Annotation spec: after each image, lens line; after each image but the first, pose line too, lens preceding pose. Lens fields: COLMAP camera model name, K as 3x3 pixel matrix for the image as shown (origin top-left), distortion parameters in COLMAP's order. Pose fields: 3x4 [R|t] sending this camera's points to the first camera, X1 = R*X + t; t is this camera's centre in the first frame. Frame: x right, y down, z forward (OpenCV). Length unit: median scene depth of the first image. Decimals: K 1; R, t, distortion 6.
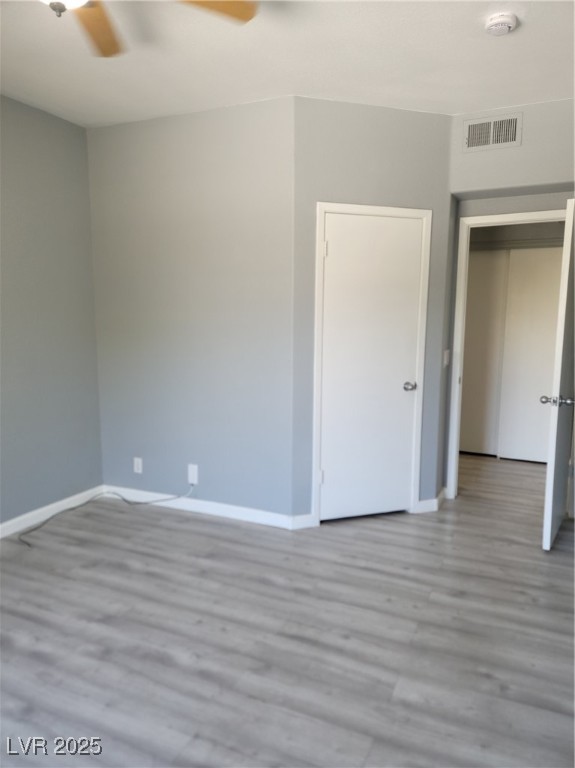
lens RADIAL K [[560.5, 0, 284.9], [0, 560.5, 381.0], [0, 0, 1]] dist [0.068266, -0.054681]
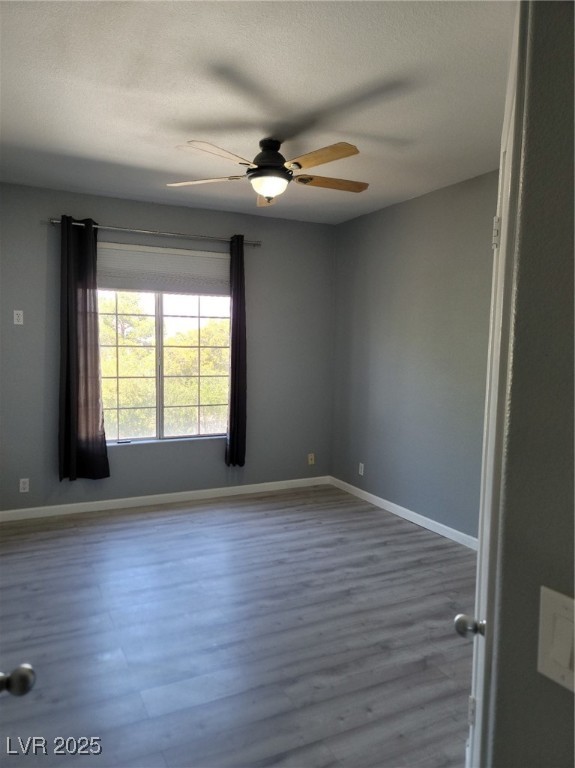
lens RADIAL K [[560.5, 0, 291.9], [0, 560.5, 389.3], [0, 0, 1]] dist [0.068266, -0.054681]
pose [[-0.612007, 0.045087, -0.789566, 0.746315], [-0.135467, 0.977641, 0.160830, -0.217732], [0.779164, 0.205389, -0.592215, 1.555749]]
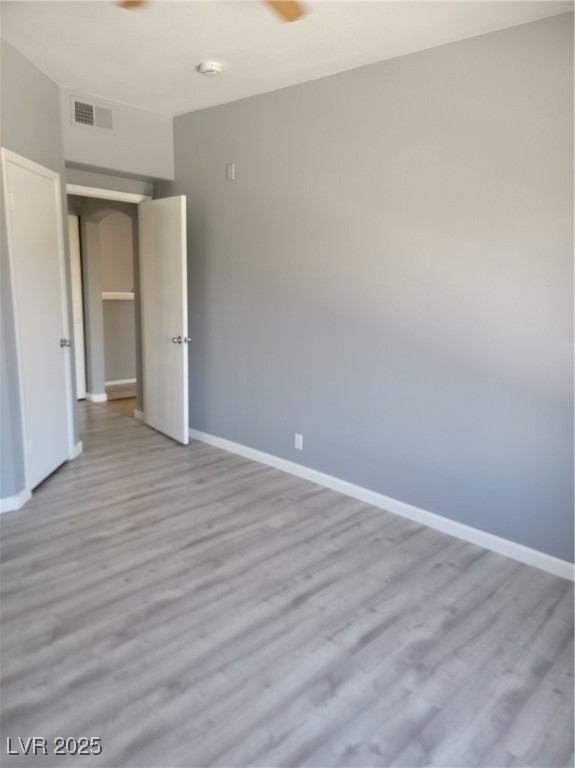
lens RADIAL K [[560.5, 0, 305.0], [0, 560.5, 378.1], [0, 0, 1]] dist [0.068266, -0.054681]
pose [[0.300698, -0.171701, 0.938136, -0.951954], [0.089135, 0.984415, 0.151601, -0.066954], [-0.949545, 0.038035, 0.311316, 0.347296]]
